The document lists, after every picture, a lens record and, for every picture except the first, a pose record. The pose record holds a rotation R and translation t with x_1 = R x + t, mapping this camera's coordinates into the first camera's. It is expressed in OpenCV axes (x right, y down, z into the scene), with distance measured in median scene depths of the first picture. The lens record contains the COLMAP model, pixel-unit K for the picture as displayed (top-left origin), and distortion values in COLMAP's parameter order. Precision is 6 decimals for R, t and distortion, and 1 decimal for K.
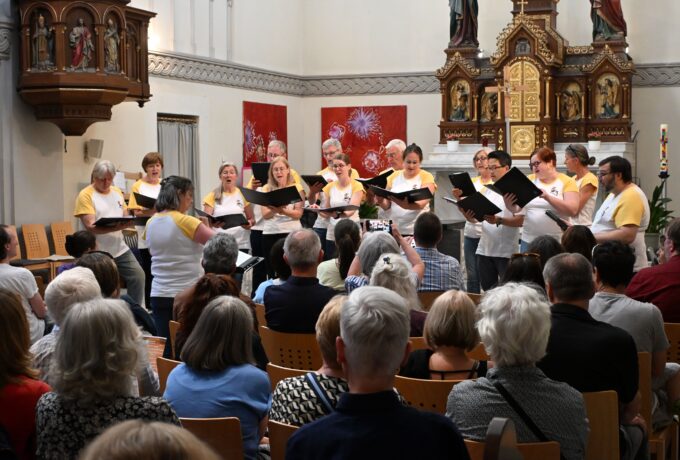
lens RADIAL K [[1112.8, 0, 340.0], [0, 1112.8, 230.0], [0, 0, 1]] dist [-0.000853, 0.129217]
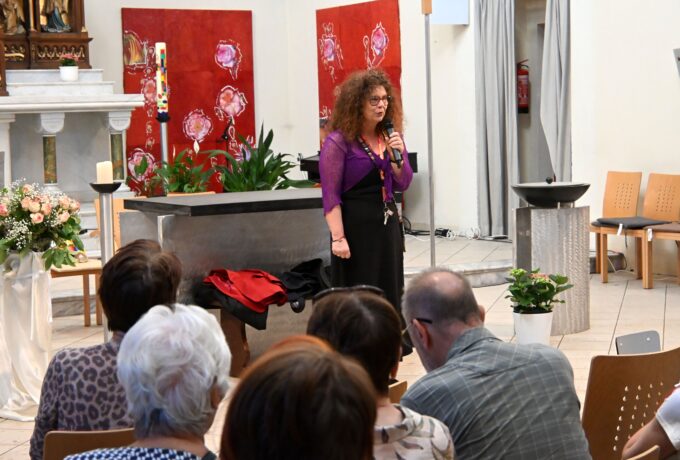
lens RADIAL K [[1492.8, 0, 340.5], [0, 1492.8, 167.7], [0, 0, 1]] dist [0.095719, -0.221881]
pose [[0.584433, -0.048003, 0.810021, -0.374862], [0.070153, 0.997500, 0.008498, -0.018075], [-0.808404, 0.051859, 0.586339, 0.365548]]
